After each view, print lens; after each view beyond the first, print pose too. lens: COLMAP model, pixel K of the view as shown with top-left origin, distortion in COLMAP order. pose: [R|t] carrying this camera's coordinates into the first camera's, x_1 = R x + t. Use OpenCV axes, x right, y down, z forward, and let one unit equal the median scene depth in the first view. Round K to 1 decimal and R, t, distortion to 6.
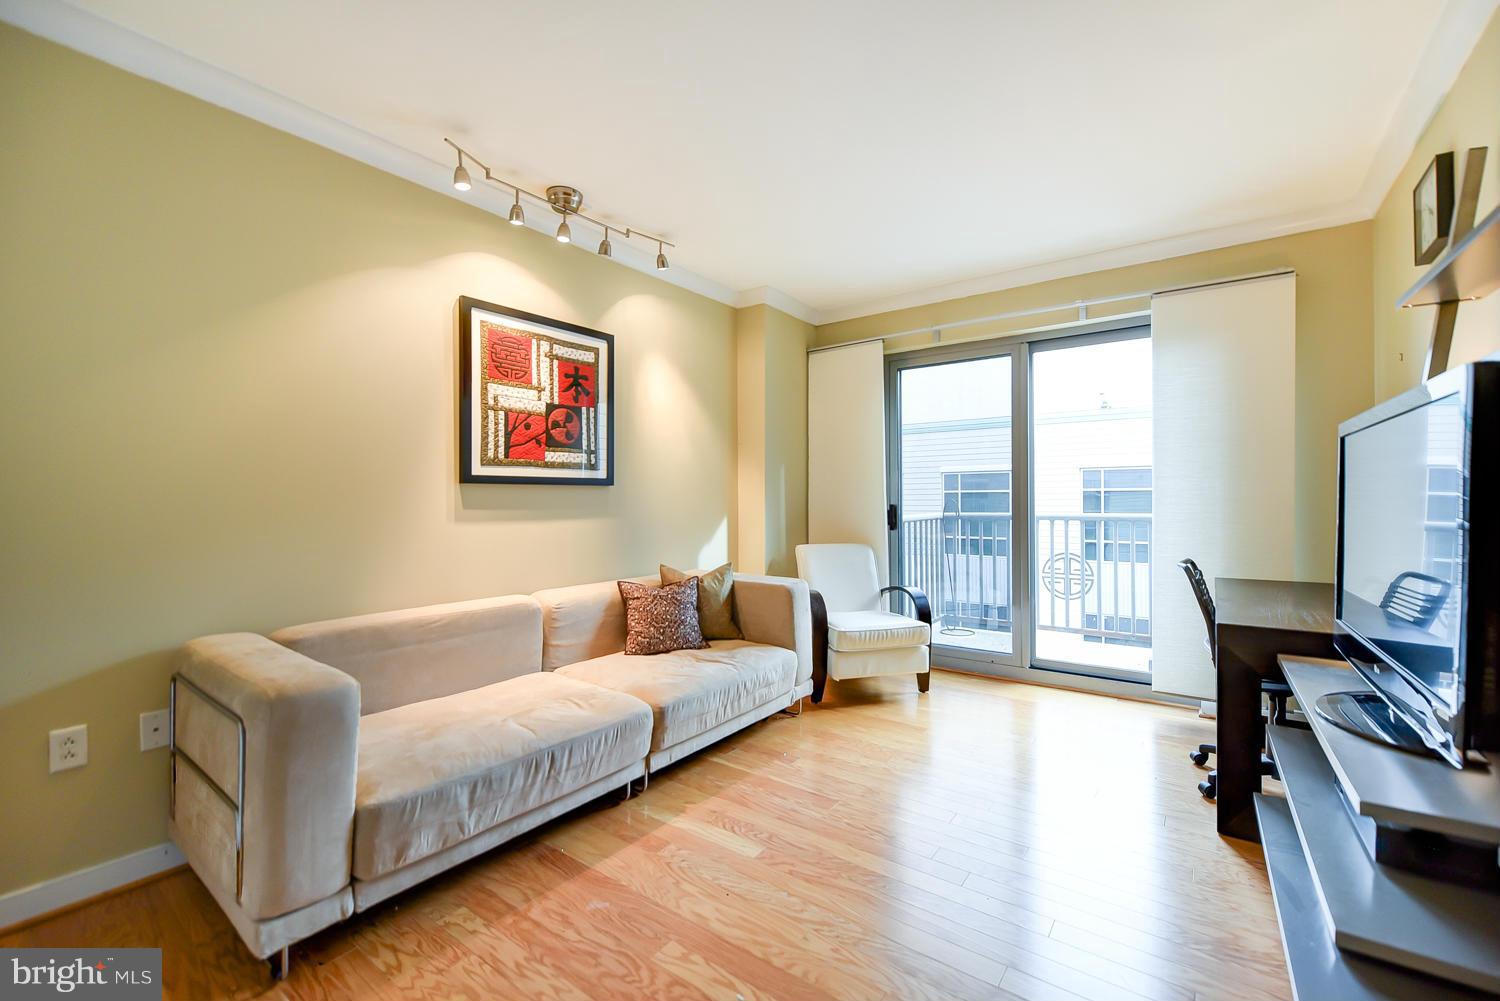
lens RADIAL K [[617.3, 0, 751.5], [0, 617.3, 498.2], [0, 0, 1]] dist [0.000881, -0.003164]
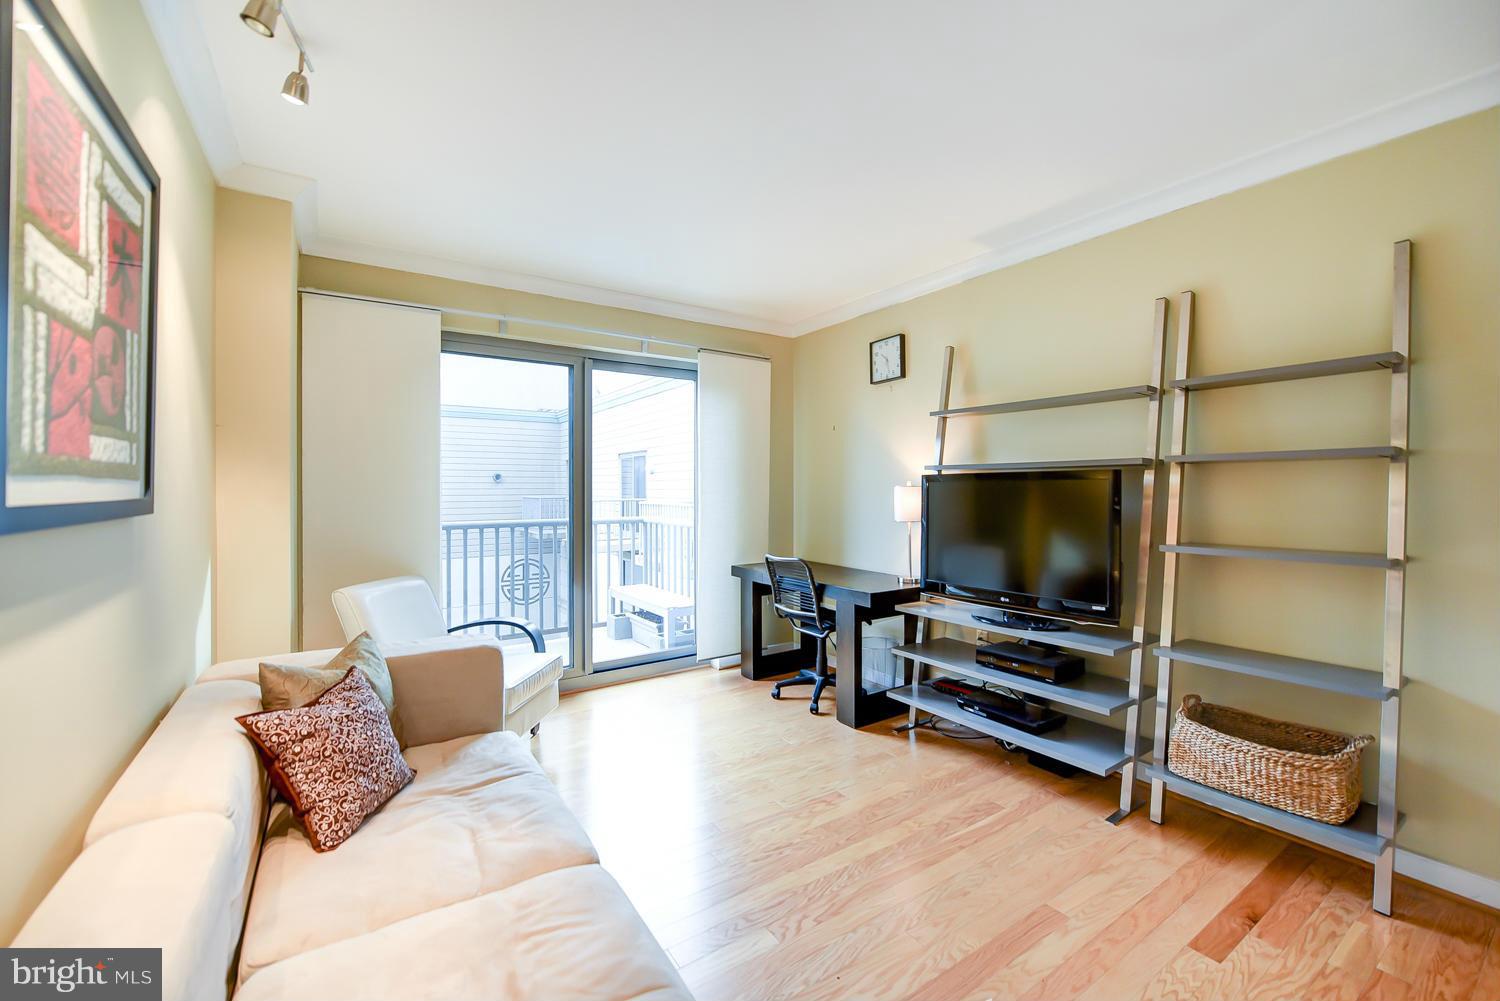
lens RADIAL K [[617.3, 0, 783.4], [0, 617.3, 492.0], [0, 0, 1]] dist [0.000881, -0.003164]
pose [[0.321225, -0.000927, 0.947003, -0.493290], [-0.001890, 0.999997, 0.001620, -0.037337], [-0.947001, -0.002310, 0.321222, 0.423453]]
